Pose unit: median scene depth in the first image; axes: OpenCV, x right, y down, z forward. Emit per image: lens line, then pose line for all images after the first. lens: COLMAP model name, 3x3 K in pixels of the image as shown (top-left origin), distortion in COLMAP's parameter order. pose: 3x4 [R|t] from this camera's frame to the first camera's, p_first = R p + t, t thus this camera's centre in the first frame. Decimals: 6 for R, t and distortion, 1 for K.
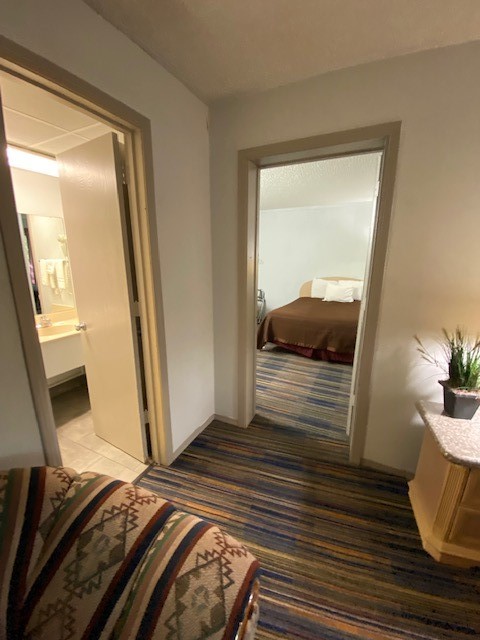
lens RADIAL K [[259.3, 0, 238.7], [0, 259.3, 320.1], [0, 0, 1]] dist [-0.003395, -0.000336]
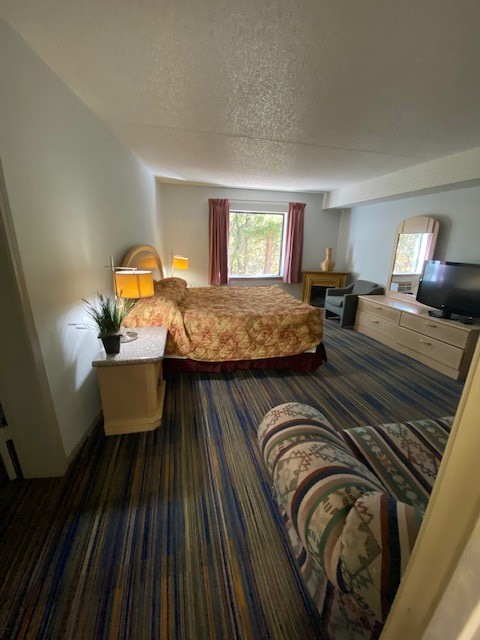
lens RADIAL K [[259.3, 0, 238.9], [0, 259.3, 319.2], [0, 0, 1]] dist [-0.003395, -0.000336]
pose [[-0.498809, -0.248570, 0.830303, -0.624977], [0.207628, 0.895826, 0.392919, -0.206956], [-0.841475, 0.368386, -0.395236, 0.871650]]
